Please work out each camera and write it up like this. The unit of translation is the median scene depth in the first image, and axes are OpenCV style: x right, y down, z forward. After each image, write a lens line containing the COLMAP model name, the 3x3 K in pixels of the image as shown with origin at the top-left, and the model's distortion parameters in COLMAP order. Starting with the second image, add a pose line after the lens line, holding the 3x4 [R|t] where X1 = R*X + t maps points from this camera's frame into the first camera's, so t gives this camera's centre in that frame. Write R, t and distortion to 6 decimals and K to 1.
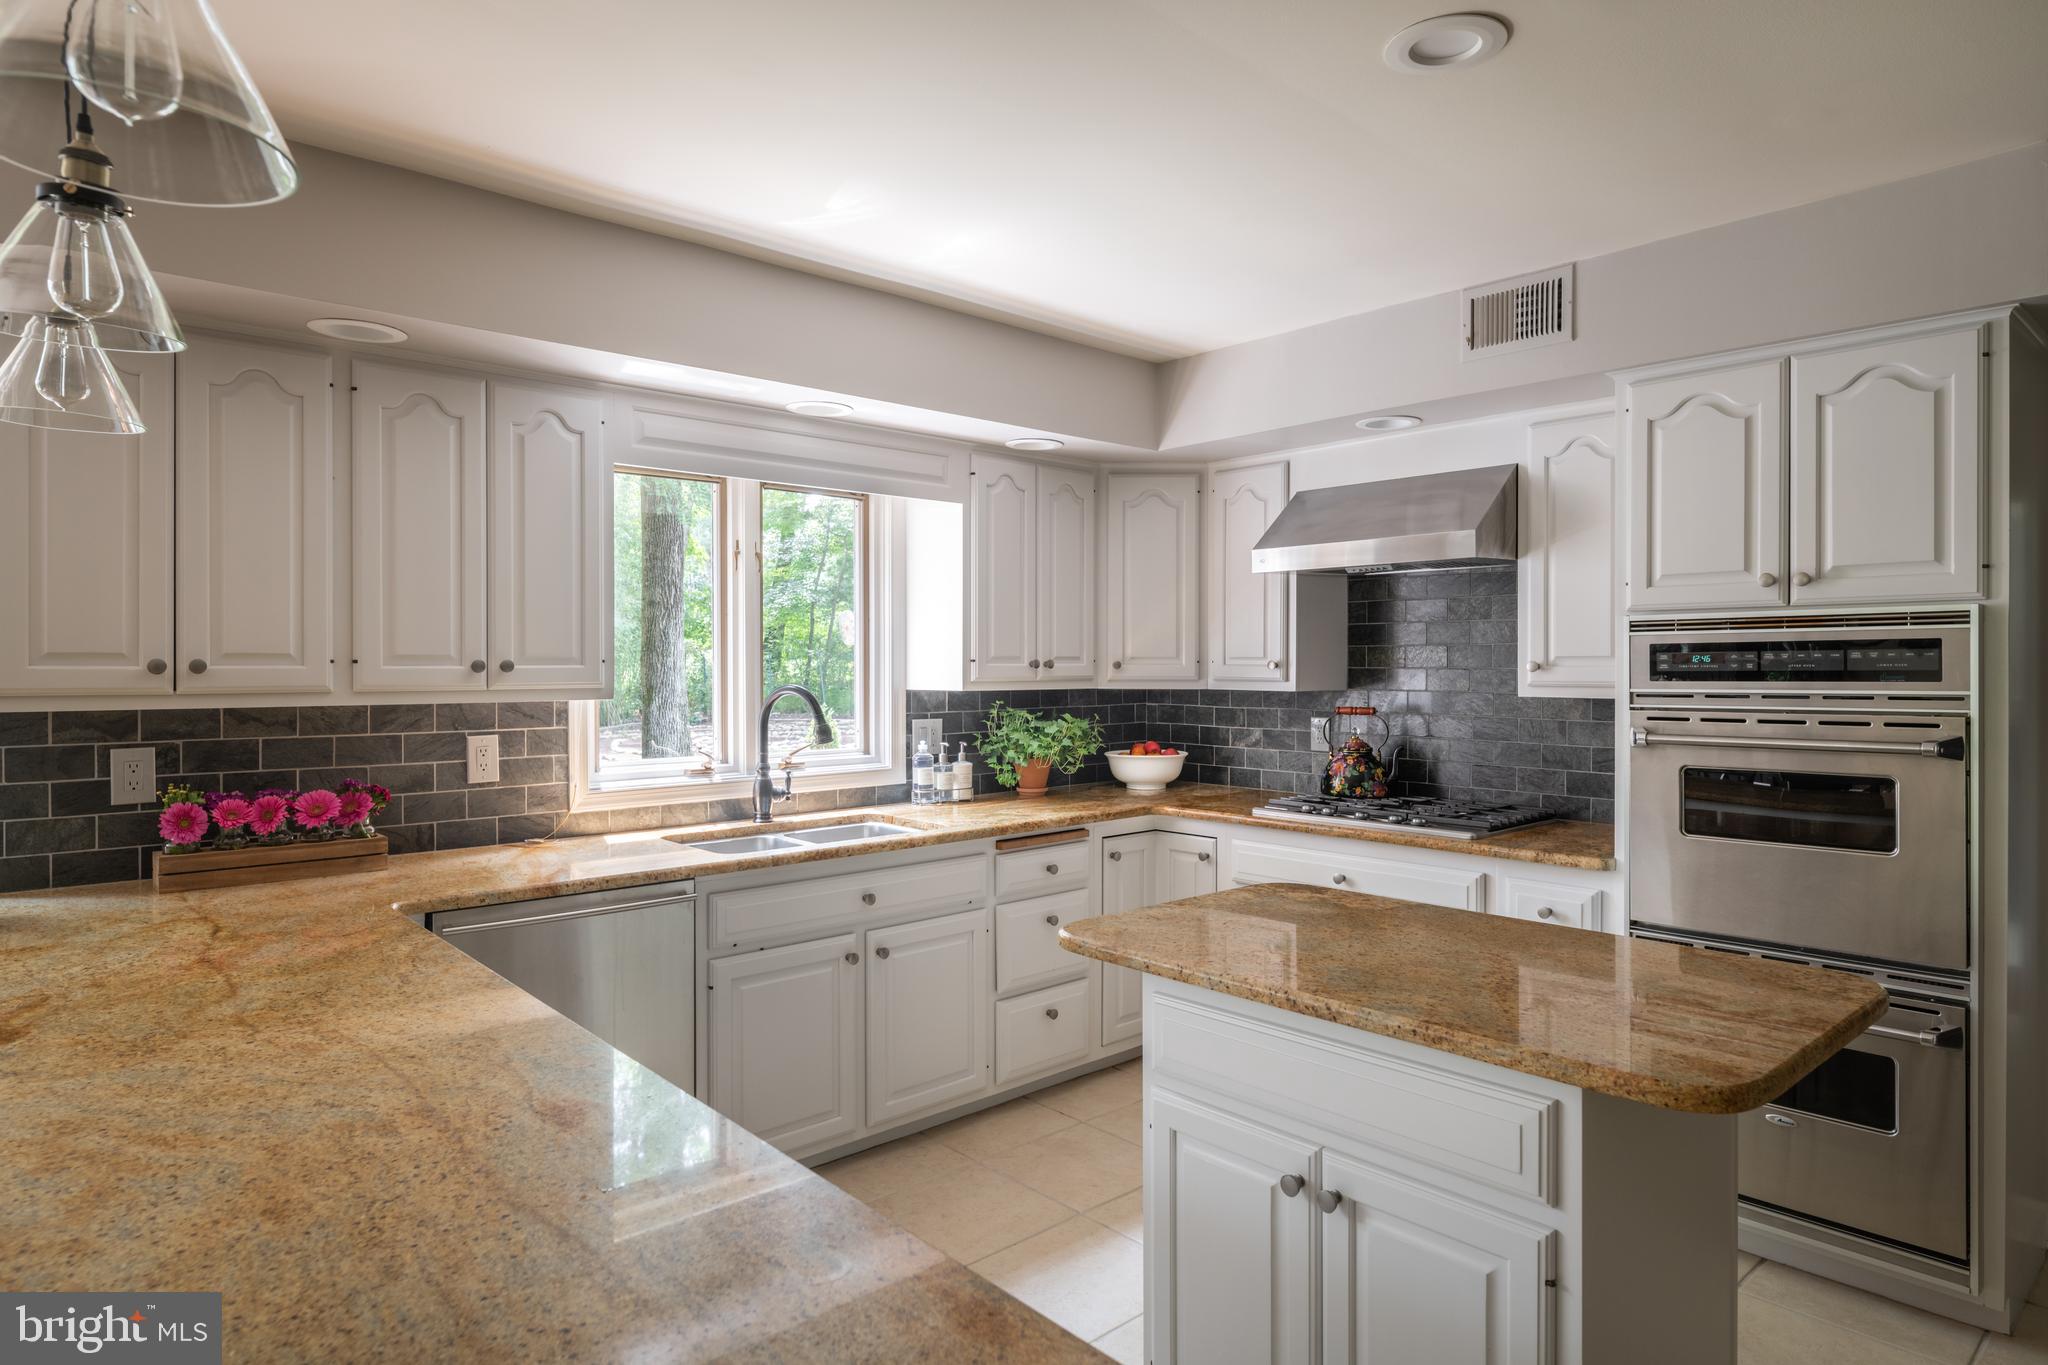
lens RADIAL K [[1188.0, 0, 1034.8], [0, 1188.0, 677.9], [0, 0, 1]] dist [-0.002498, -0.001063]
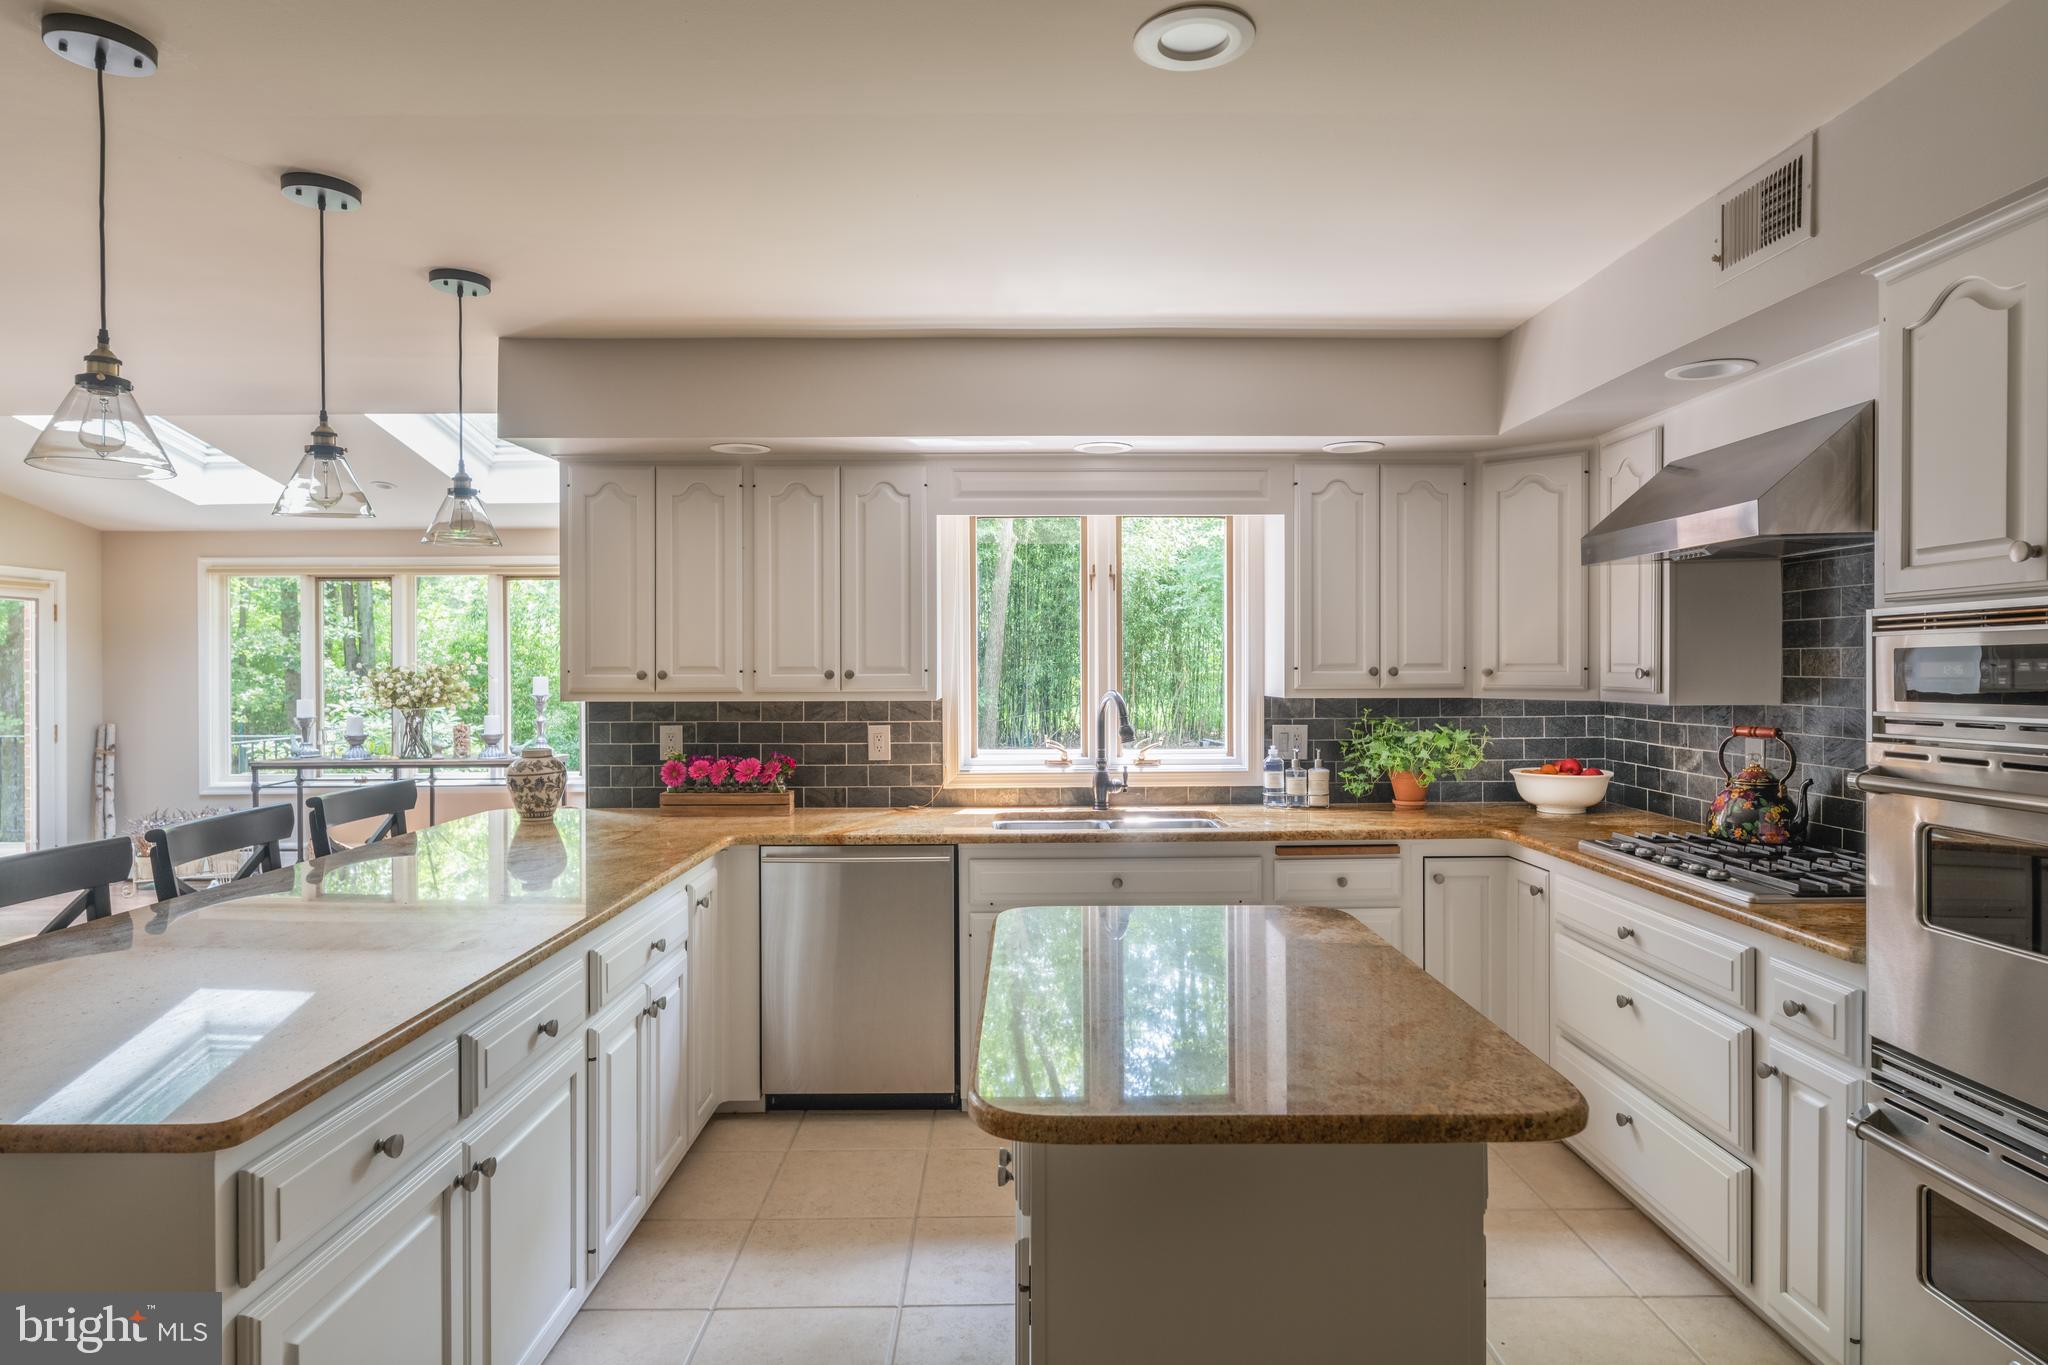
lens RADIAL K [[1188.0, 0, 1032.8], [0, 1188.0, 677.0], [0, 0, 1]] dist [-0.002498, -0.001063]
pose [[0.737666, 0.004773, -0.675149, 0.477473], [-0.005070, 0.999986, 0.001530, -0.007655], [0.675147, 0.002294, 0.737680, 0.103594]]
